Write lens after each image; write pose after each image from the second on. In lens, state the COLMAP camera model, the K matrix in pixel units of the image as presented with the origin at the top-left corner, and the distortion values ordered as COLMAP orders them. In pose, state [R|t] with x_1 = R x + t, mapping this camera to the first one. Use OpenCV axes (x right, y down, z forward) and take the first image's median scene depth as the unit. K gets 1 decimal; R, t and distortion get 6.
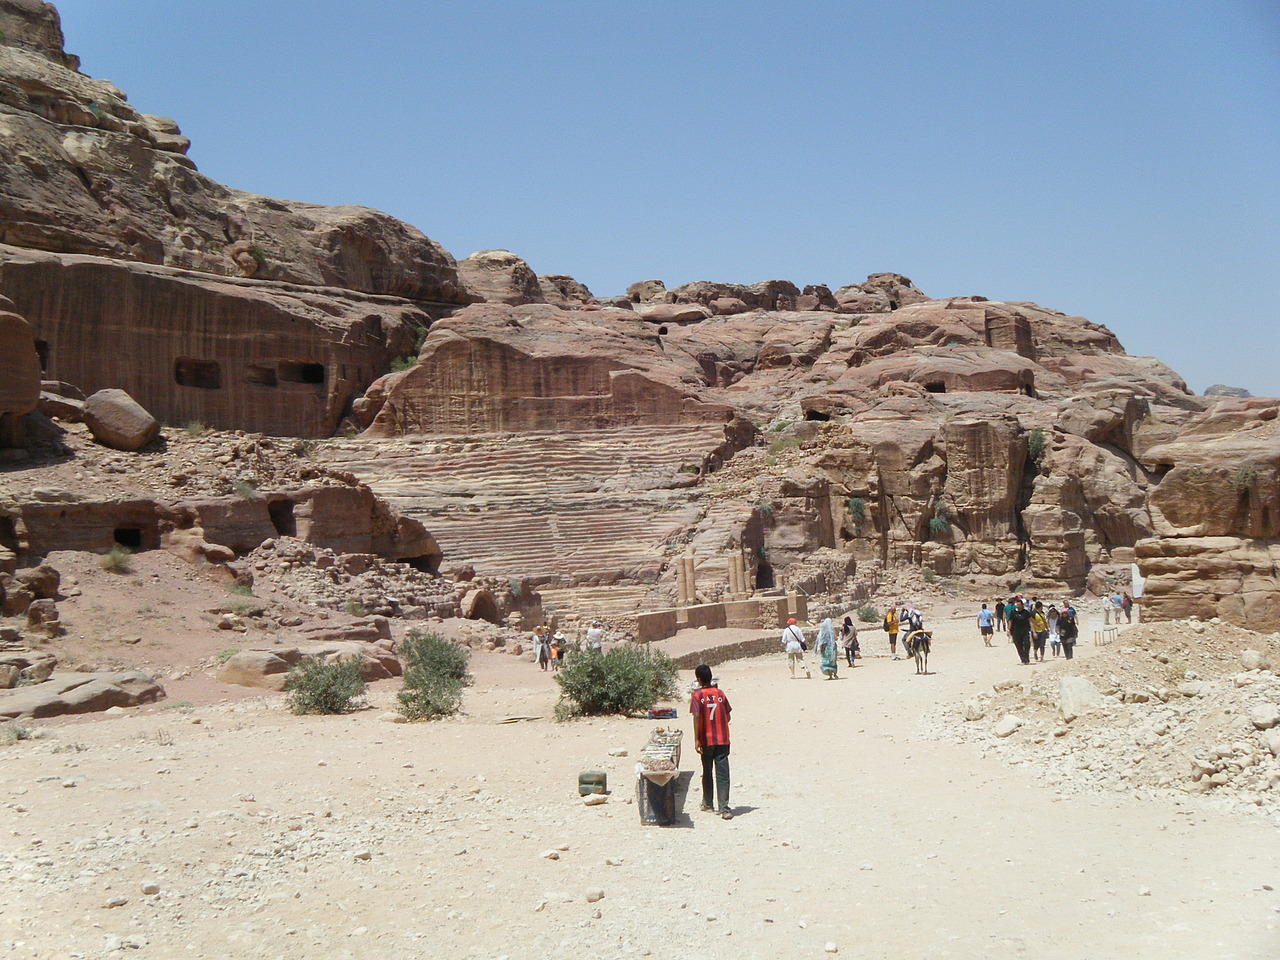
lens RADIAL K [[1348.1, 0, 640.0], [0, 1348.1, 480.0], [0, 0, 1]] dist [0.021204, -0.035966]
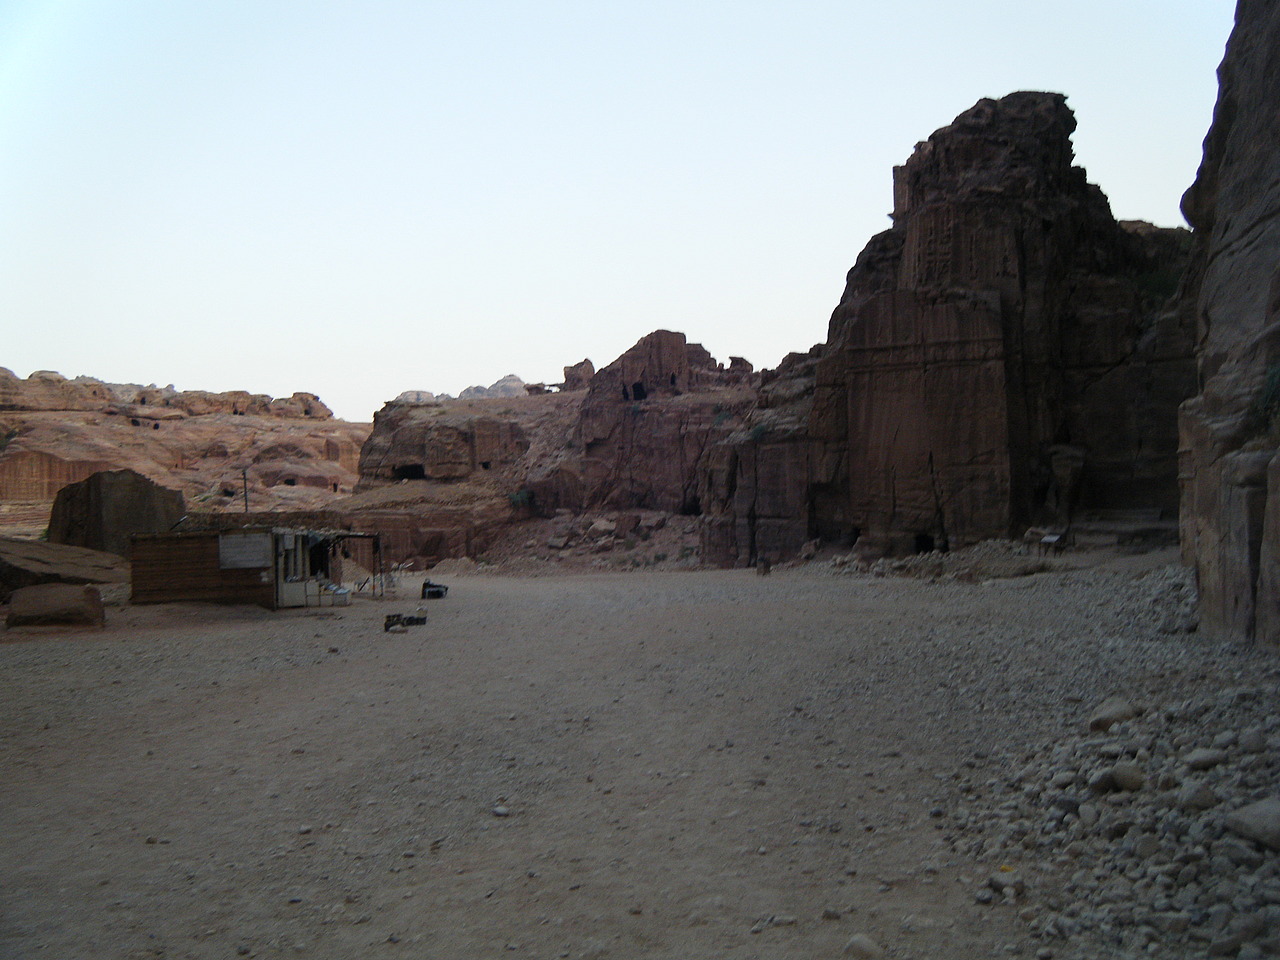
lens RADIAL K [[1348.1, 0, 640.0], [0, 1348.1, 480.0], [0, 0, 1]] dist [0.021204, -0.035966]
pose [[0.953836, 0.040952, 0.297521, 0.115073], [-0.046725, 0.998832, 0.012317, -0.113507], [-0.296670, -0.025650, 0.954636, -0.968855]]
